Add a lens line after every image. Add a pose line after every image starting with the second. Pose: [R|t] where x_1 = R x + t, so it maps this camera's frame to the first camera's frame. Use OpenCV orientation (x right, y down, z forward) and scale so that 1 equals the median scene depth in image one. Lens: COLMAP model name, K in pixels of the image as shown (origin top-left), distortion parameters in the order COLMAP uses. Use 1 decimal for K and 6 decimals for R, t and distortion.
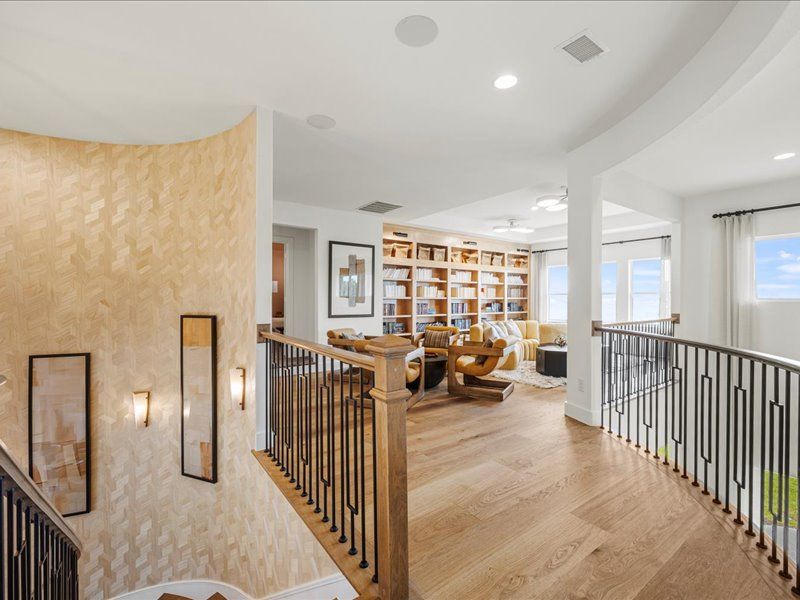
lens RADIAL K [[378.5, 0, 396.6], [0, 378.5, 299.9], [0, 0, 1]] dist [0.002753, 0.001971]
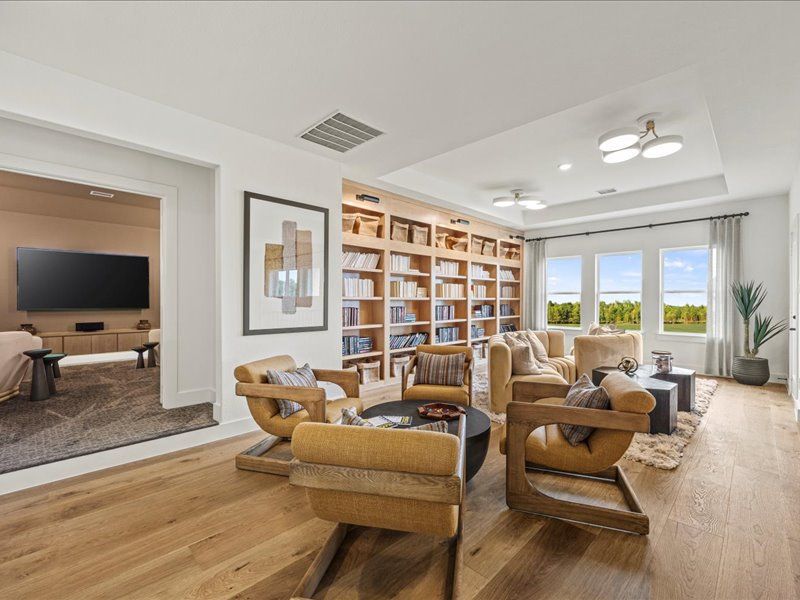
lens RADIAL K [[378.5, 0, 400.7], [0, 378.5, 299.8], [0, 0, 1]] dist [0.002753, 0.001971]
pose [[0.986329, -0.001321, 0.164784, -0.036781], [0.001771, 0.999995, -0.002584, -0.000931], [-0.164779, 0.002841, 0.986326, 0.330718]]
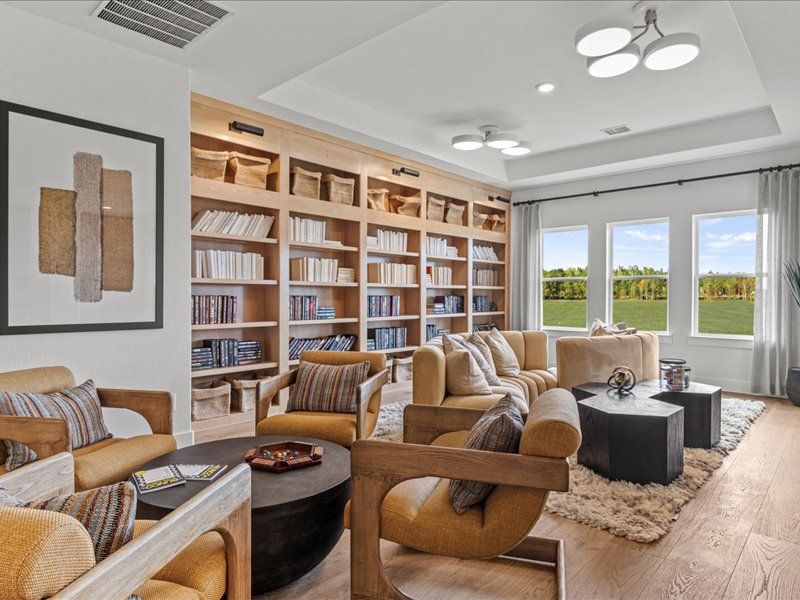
lens RADIAL K [[519.4, 0, 404.4], [0, 519.4, 298.1], [0, 0, 1]] dist [0.004872, 0.002722]
pose [[0.977717, -0.000693, 0.209925, 0.054942], [0.000065, 0.999995, 0.003000, 0.010655], [-0.209926, -0.002920, 0.977713, 0.366185]]
